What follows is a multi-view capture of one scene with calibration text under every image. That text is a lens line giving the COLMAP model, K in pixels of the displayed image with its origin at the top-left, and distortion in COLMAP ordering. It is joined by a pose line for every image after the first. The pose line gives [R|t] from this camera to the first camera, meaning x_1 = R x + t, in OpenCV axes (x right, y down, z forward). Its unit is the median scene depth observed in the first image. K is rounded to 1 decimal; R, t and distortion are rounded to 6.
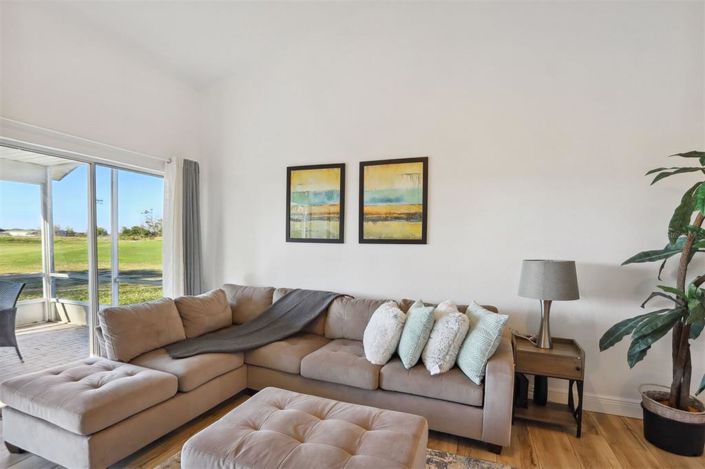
lens RADIAL K [[336.8, 0, 351.0], [0, 336.8, 224.3], [0, 0, 1]] dist [-0.001071, -0.000105]
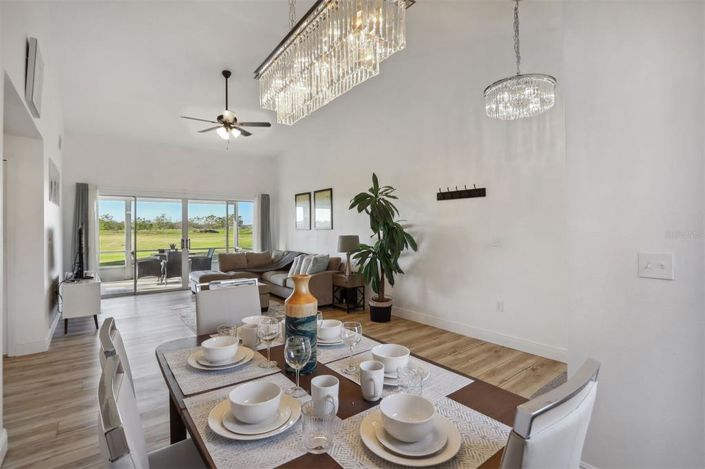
lens RADIAL K [[336.8, 0, 351.0], [0, 336.8, 224.3], [0, 0, 1]] dist [-0.001071, -0.000105]
pose [[0.837992, -0.018630, -0.545365, 1.351818], [0.023316, 0.999727, 0.001676, 0.021884], [0.545185, -0.014120, 0.838197, -0.620325]]
